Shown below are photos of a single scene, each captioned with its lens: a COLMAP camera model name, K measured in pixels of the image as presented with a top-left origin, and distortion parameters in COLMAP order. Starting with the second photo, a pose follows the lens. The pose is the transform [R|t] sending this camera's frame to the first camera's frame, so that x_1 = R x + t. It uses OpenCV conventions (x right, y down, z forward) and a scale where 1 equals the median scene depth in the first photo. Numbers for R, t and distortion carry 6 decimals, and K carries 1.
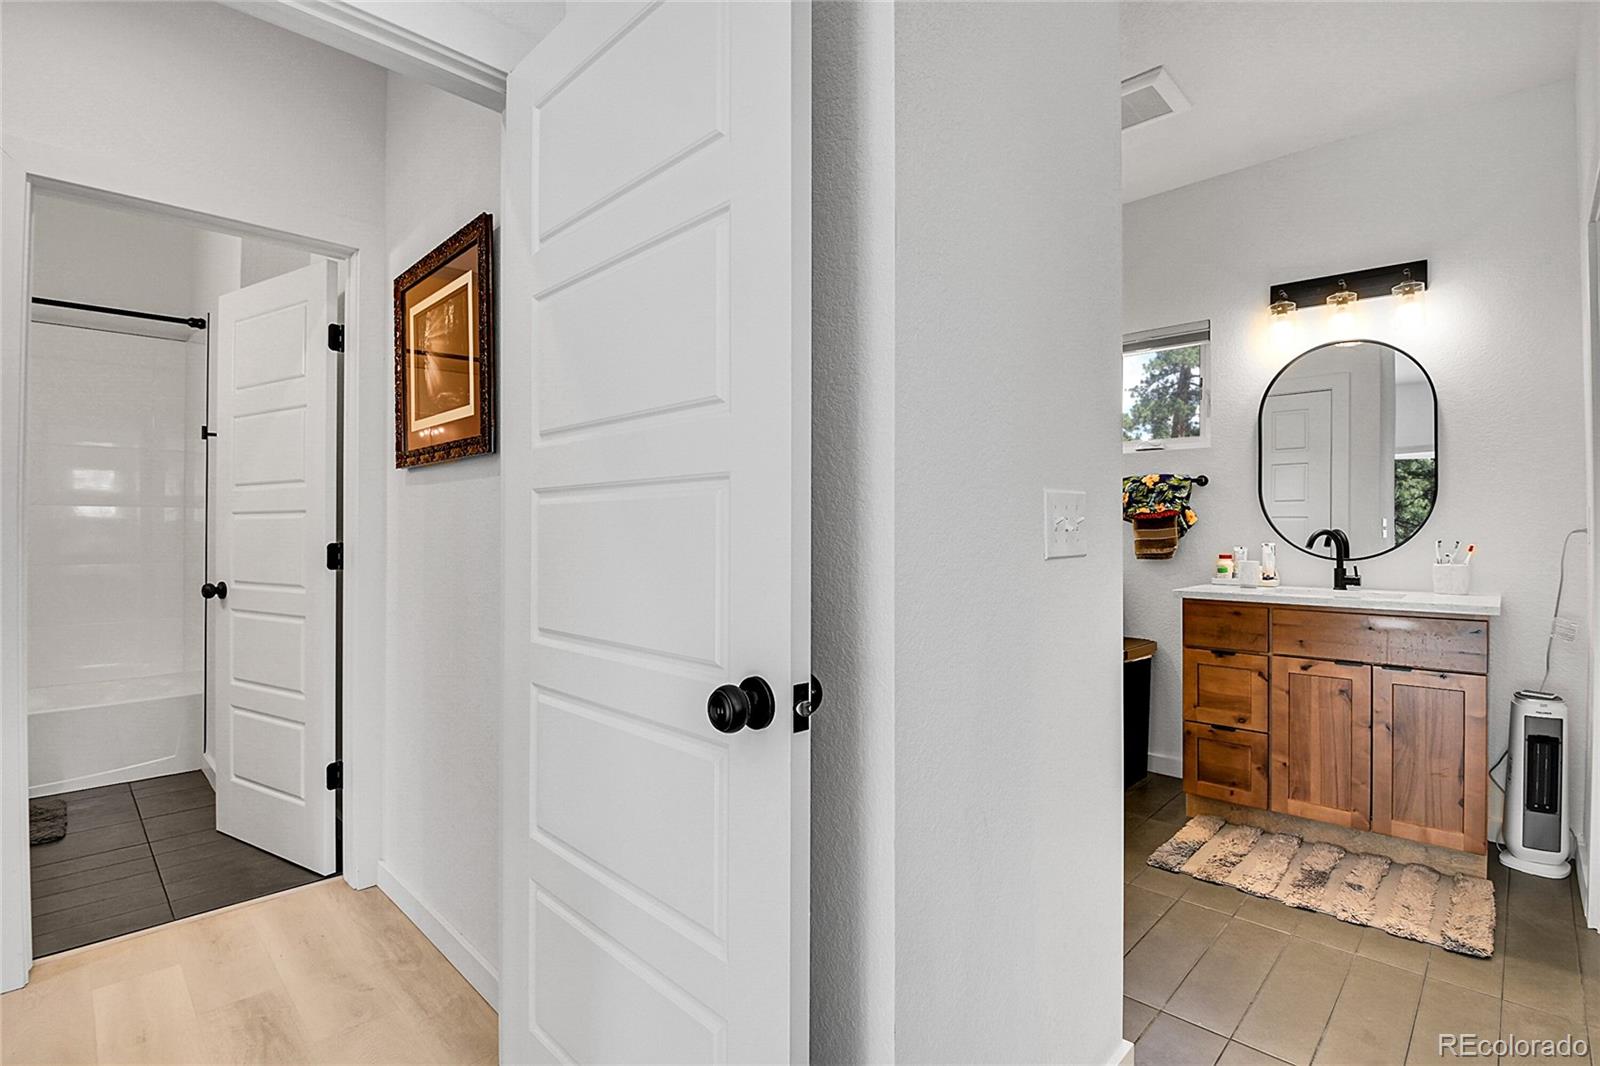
lens RADIAL K [[761.4, 0, 796.3], [0, 761.4, 528.0], [0, 0, 1]] dist [-0.001972, -0.015257]
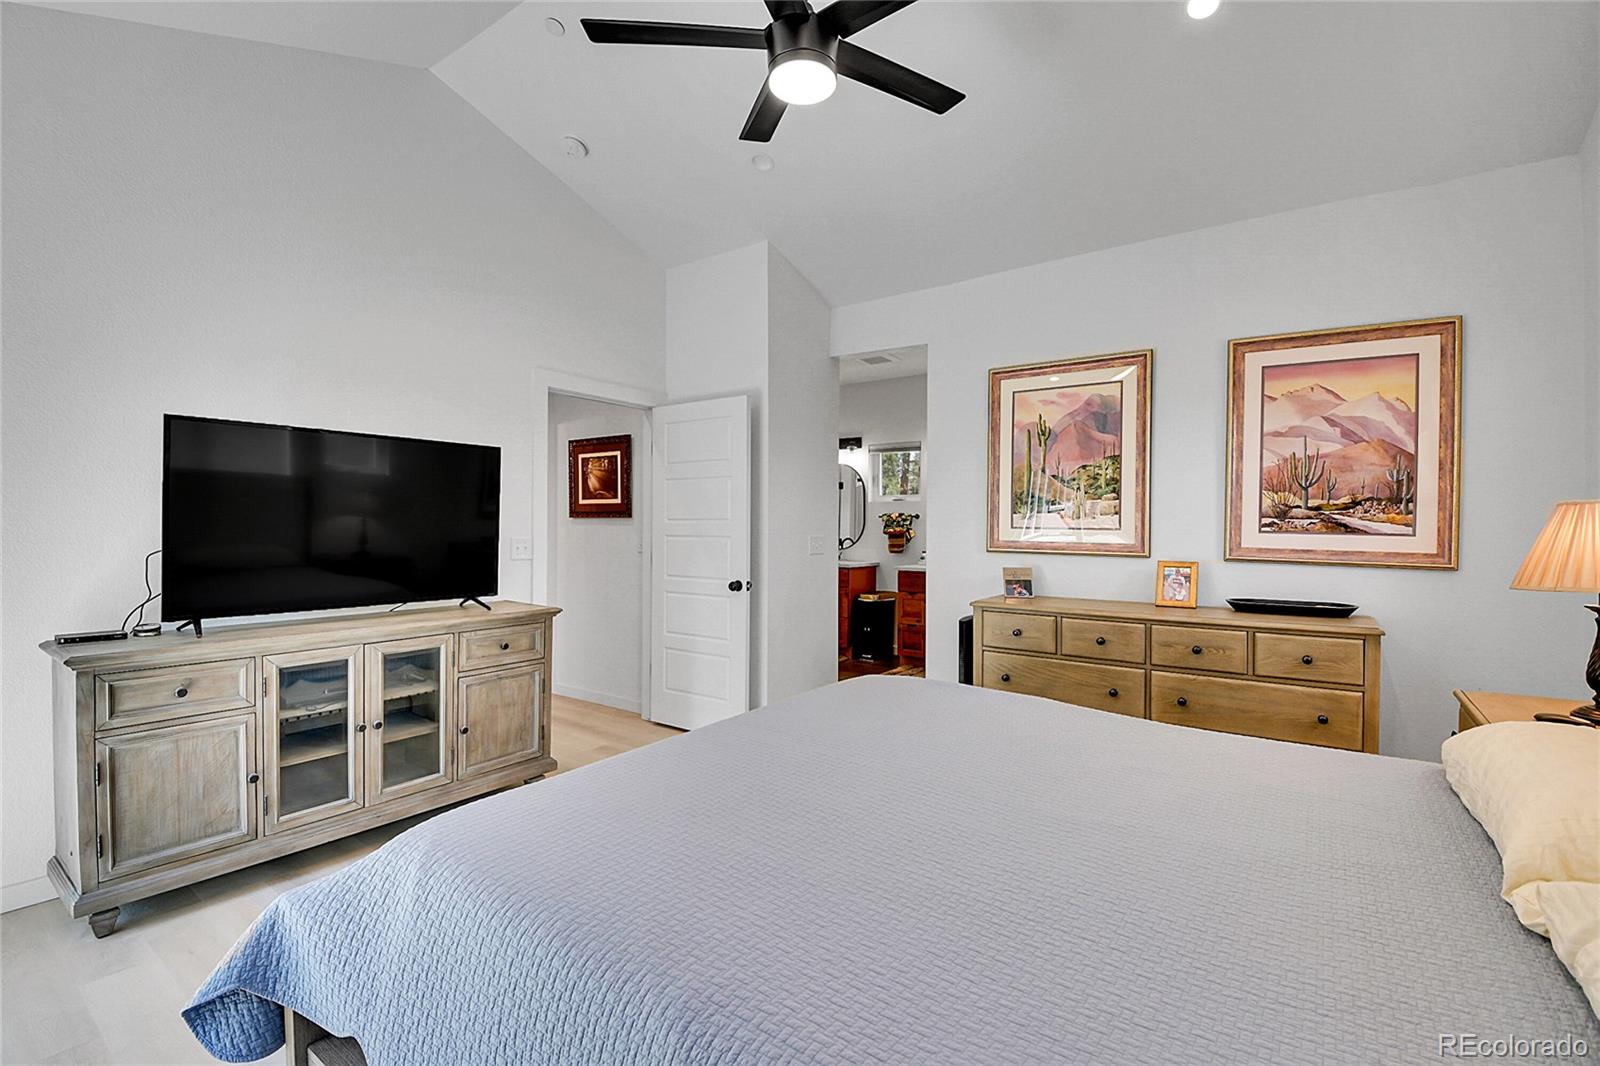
lens RADIAL K [[761.4, 0, 796.3], [0, 761.4, 528.0], [0, 0, 1]] dist [-0.001972, -0.015257]
pose [[0.989612, 0.001386, 0.143760, -0.130706], [-0.002800, 0.999950, 0.009631, -0.059261], [-0.143739, -0.009933, 0.989566, -1.282021]]
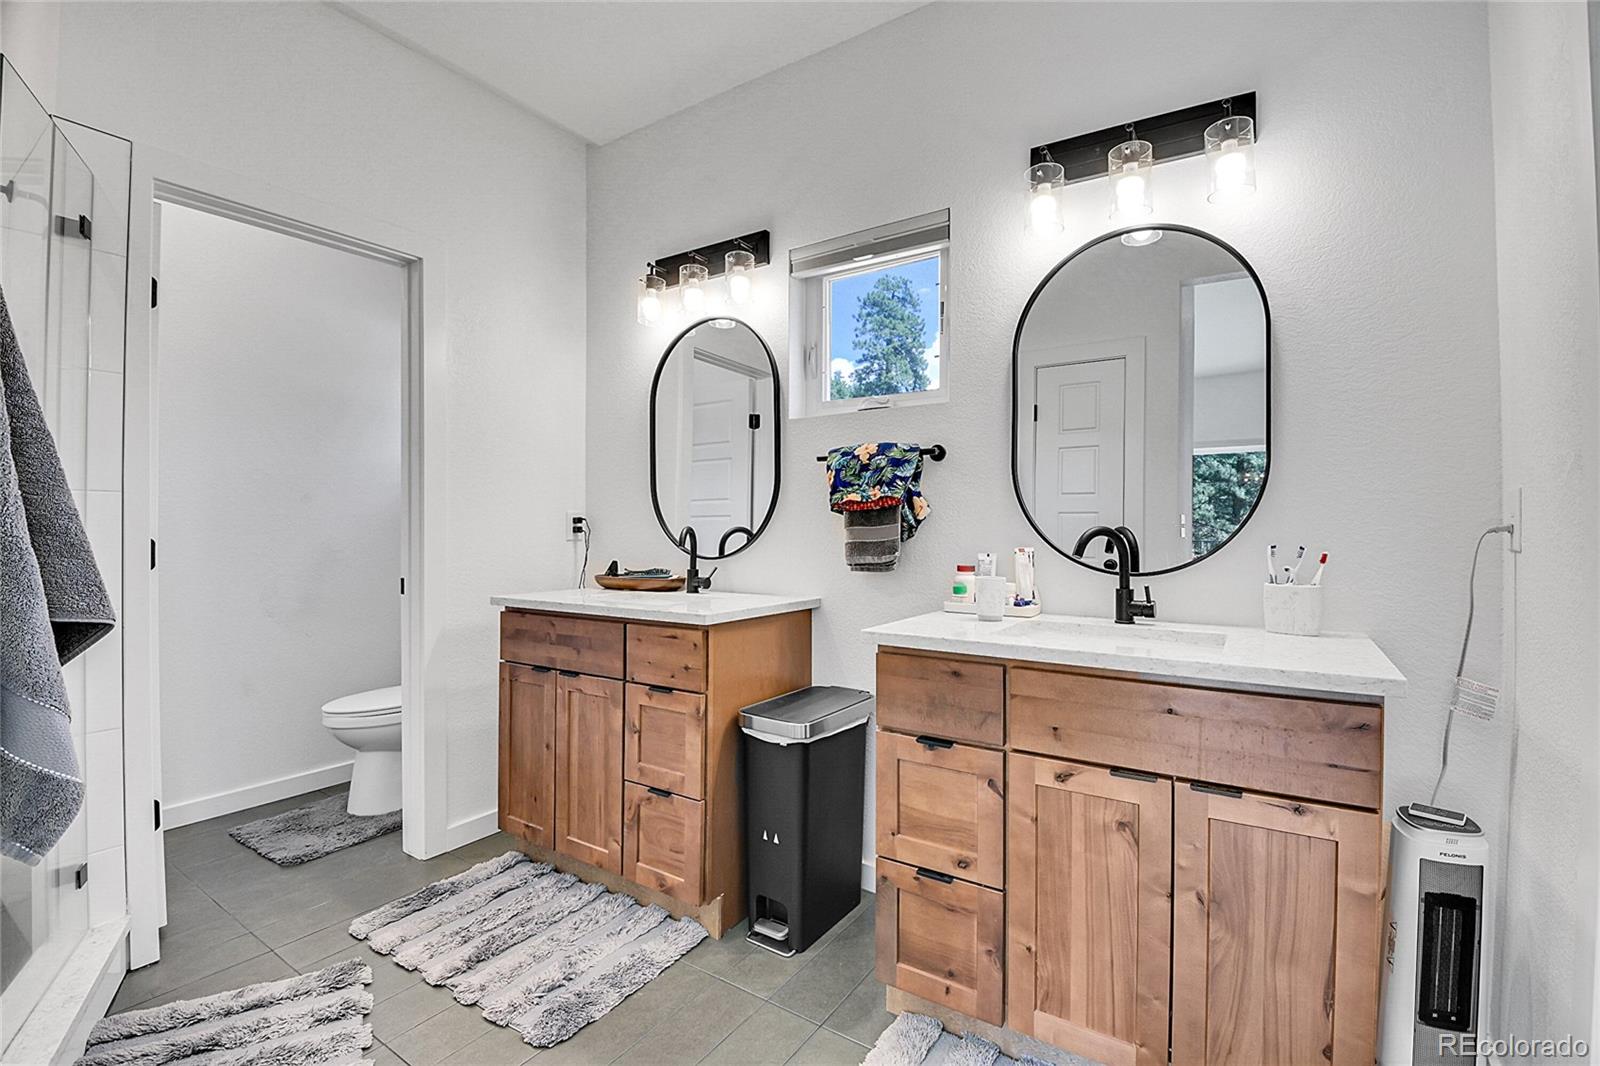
lens RADIAL K [[708.9, 0, 804.8], [0, 708.9, 528.1], [0, 0, 1]] dist [0.007734, -0.020821]
pose [[0.984395, 0.002502, 0.175952, 0.375746], [-0.002757, 0.999995, 0.001203, 0.003305], [-0.175949, -0.001670, 0.984398, 0.498660]]
